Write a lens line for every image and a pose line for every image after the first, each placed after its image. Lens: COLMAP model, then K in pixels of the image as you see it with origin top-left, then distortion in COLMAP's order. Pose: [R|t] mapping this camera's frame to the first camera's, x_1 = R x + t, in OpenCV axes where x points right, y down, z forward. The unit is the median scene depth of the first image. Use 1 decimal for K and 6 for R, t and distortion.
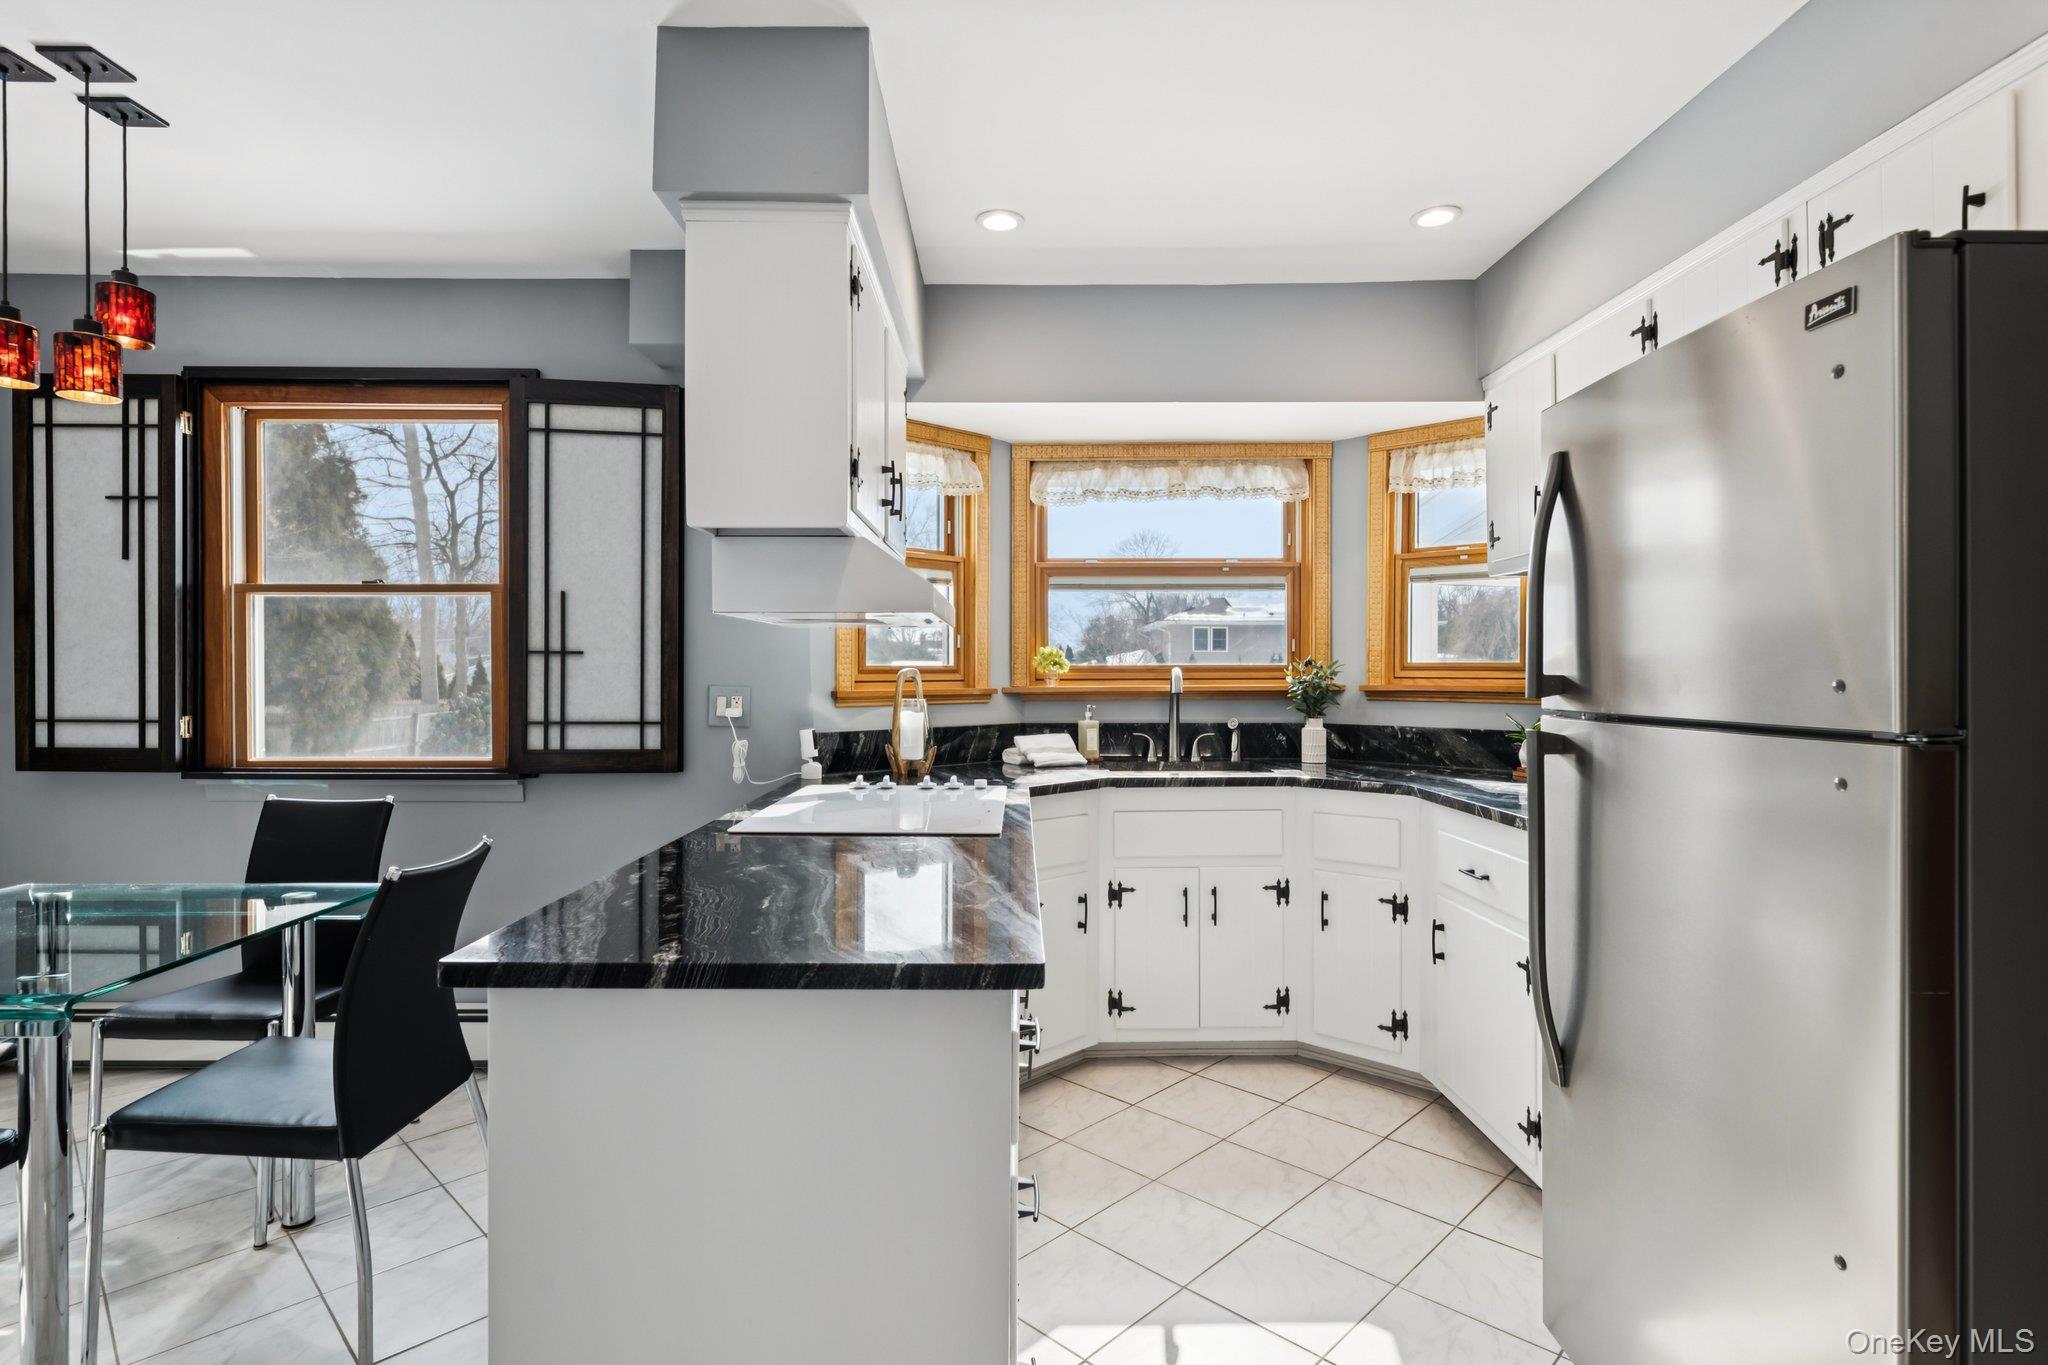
lens RADIAL K [[1022.4, 0, 1024.0], [0, 1022.4, 682.5], [0, 0, 1]] dist [0.003351, 0.000577]
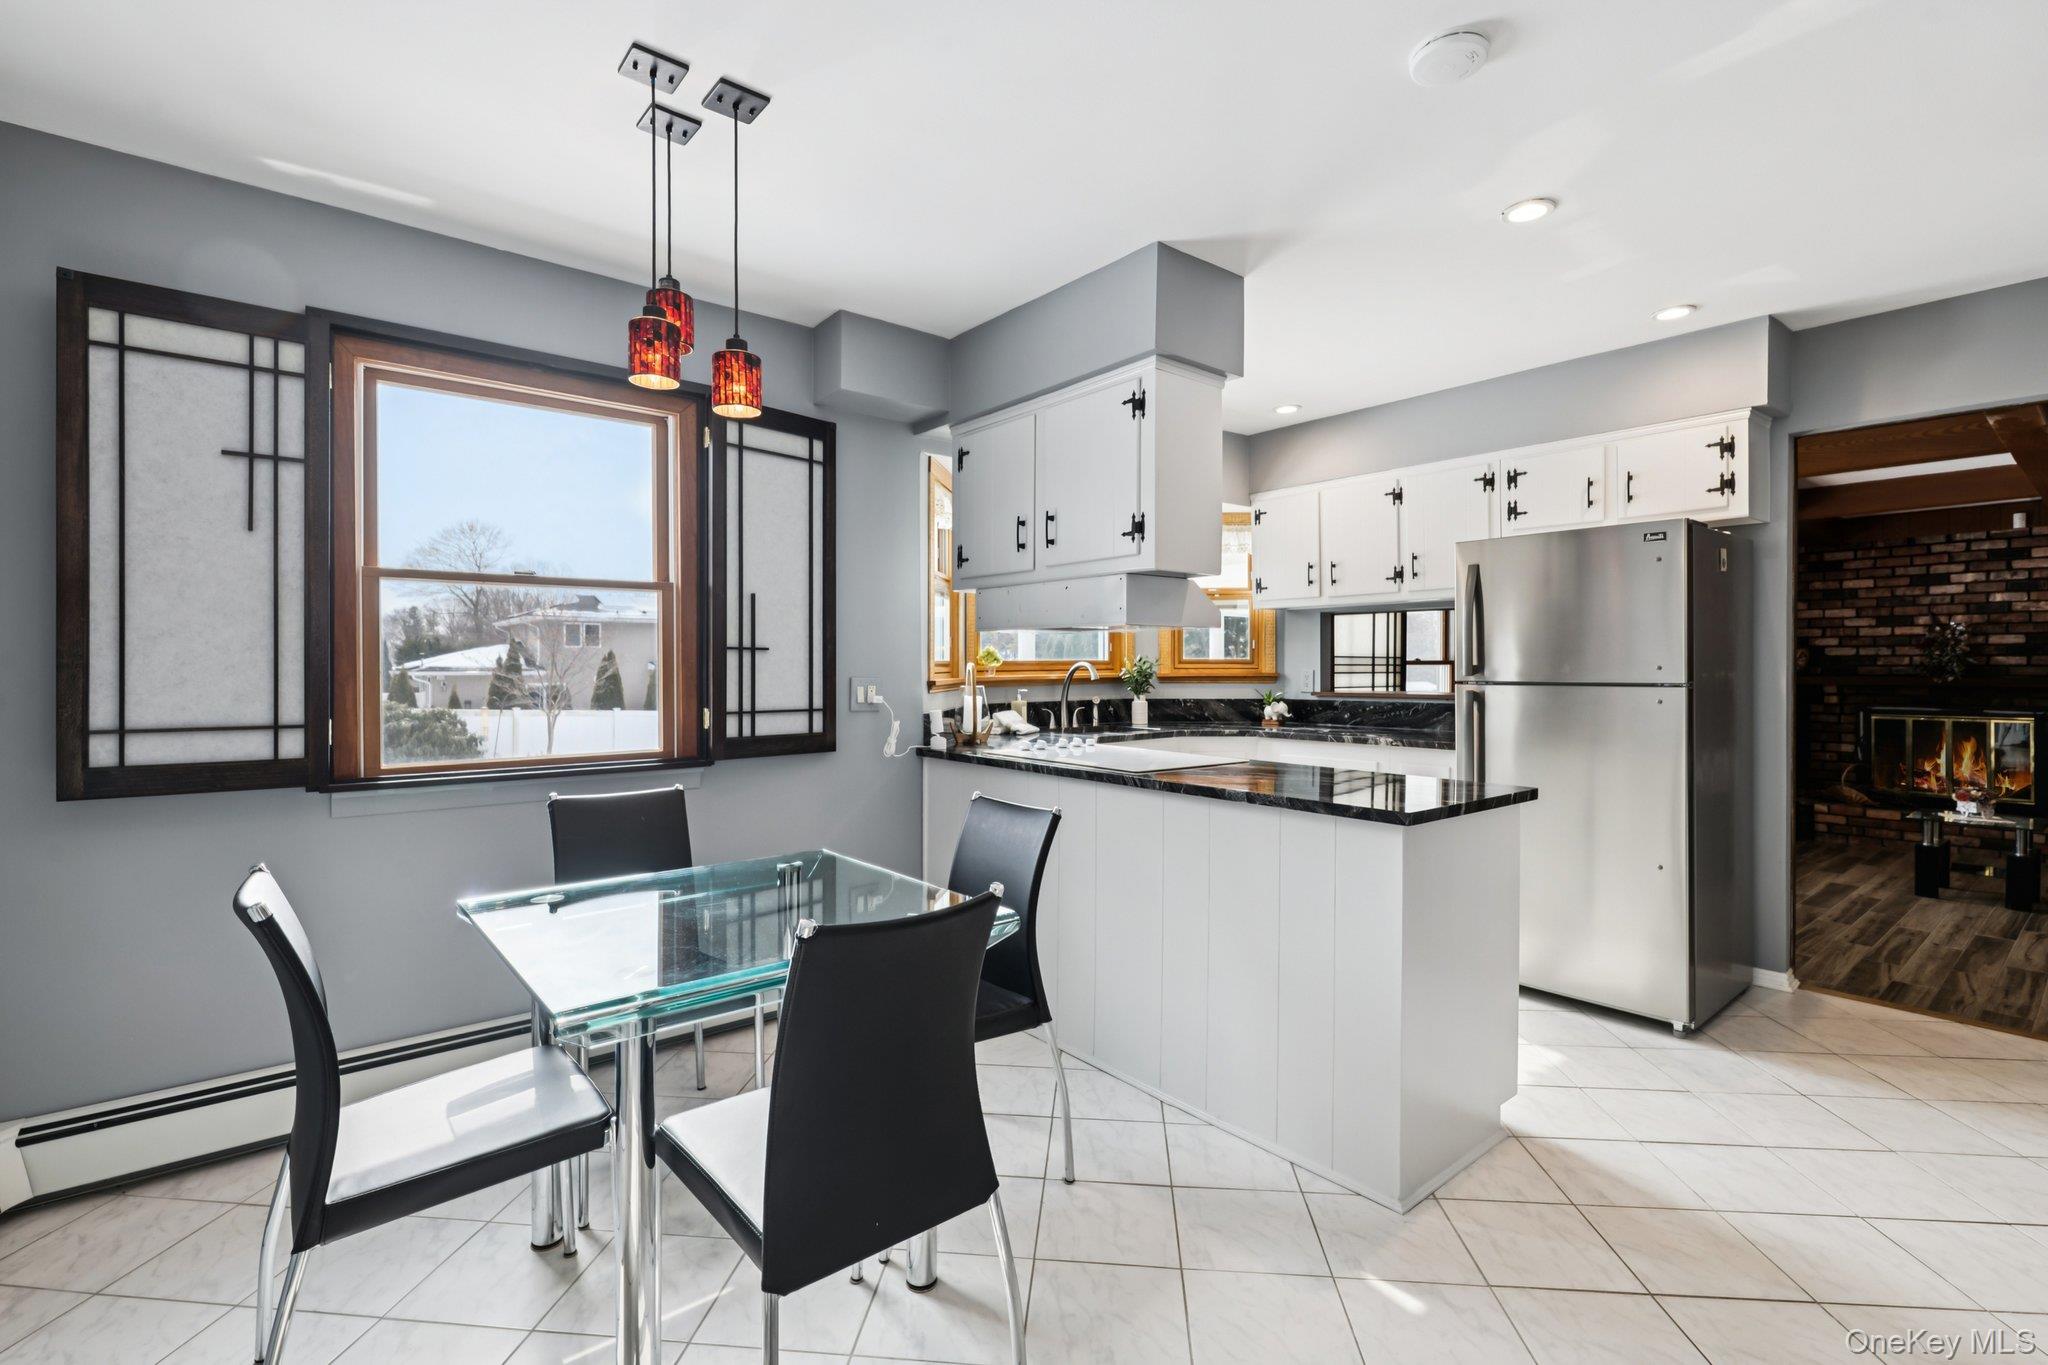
lens RADIAL K [[915.5, 0, 1024.0], [0, 915.5, 682.5], [0, 0, 1]] dist [-0.001371, 0.000659]
pose [[0.779293, -0.014243, 0.626498, -0.834493], [0.010019, 0.999897, 0.010269, 0.000127], [-0.626579, -0.001726, 0.779356, 0.040705]]
